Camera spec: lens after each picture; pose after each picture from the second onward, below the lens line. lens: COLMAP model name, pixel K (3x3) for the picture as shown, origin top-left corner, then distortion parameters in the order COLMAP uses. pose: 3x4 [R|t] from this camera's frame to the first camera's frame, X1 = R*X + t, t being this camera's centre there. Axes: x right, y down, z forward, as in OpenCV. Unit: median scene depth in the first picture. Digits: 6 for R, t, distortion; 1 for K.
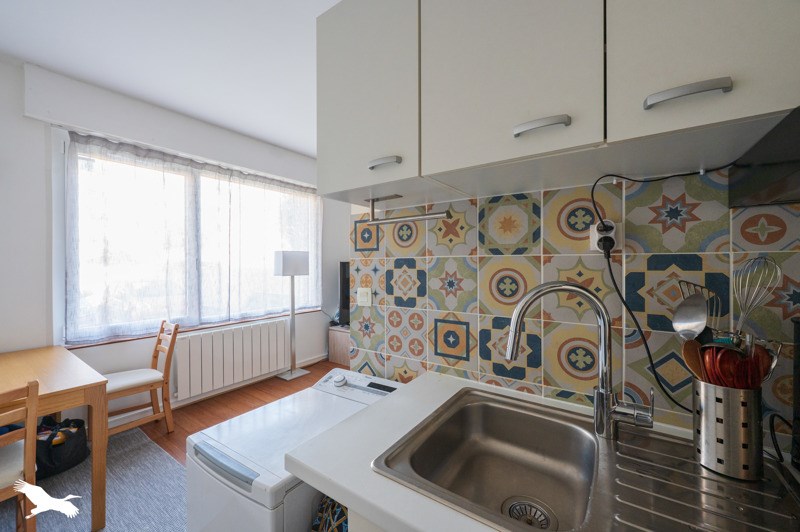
lens RADIAL K [[317.1, 0, 407.6], [0, 317.1, 265.1], [0, 0, 1]] dist [0.001629, 0.000178]
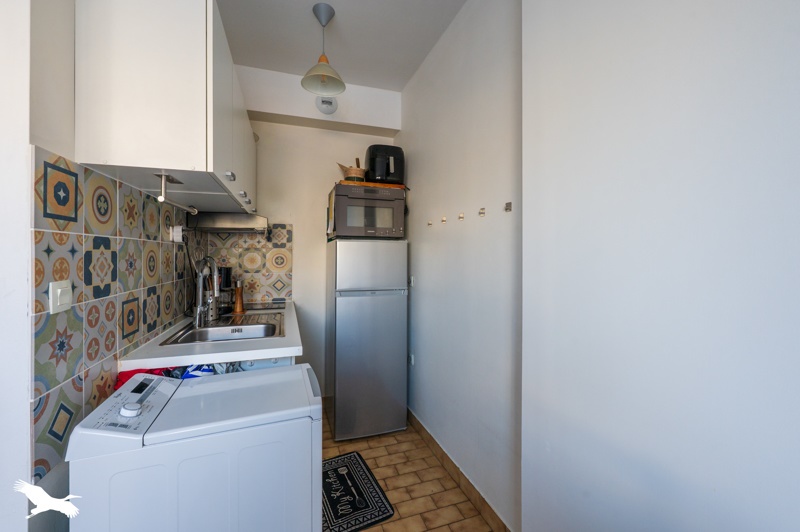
lens RADIAL K [[317.1, 0, 398.7], [0, 317.1, 258.6], [0, 0, 1]] dist [0.001629, 0.000178]
pose [[-0.806660, -0.003128, 0.591007, -1.044801], [0.006774, 0.999871, 0.014537, 0.026343], [-0.590976, 0.015730, -0.806536, 1.152434]]
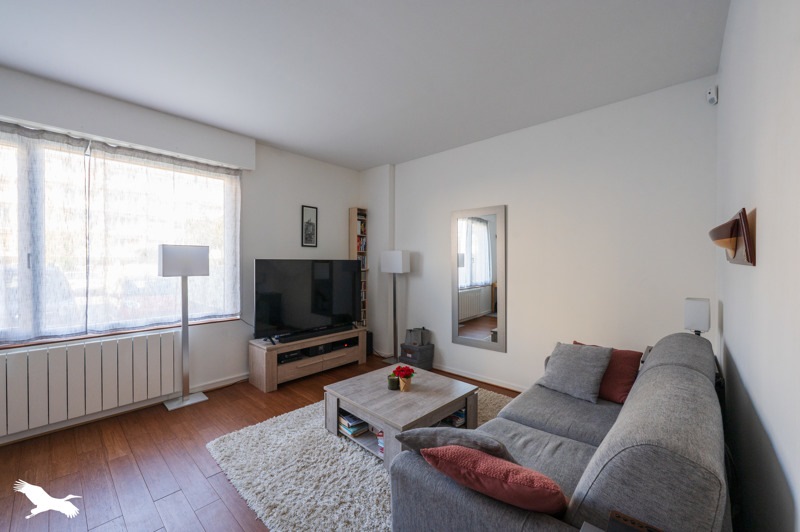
lens RADIAL K [[317.1, 0, 394.2], [0, 317.1, 265.8], [0, 0, 1]] dist [0.001629, 0.000178]
pose [[0.988706, 0.005541, -0.149763, 0.280769], [-0.005166, 0.999982, 0.002897, 0.002174], [0.149776, -0.002091, 0.988718, 0.308070]]
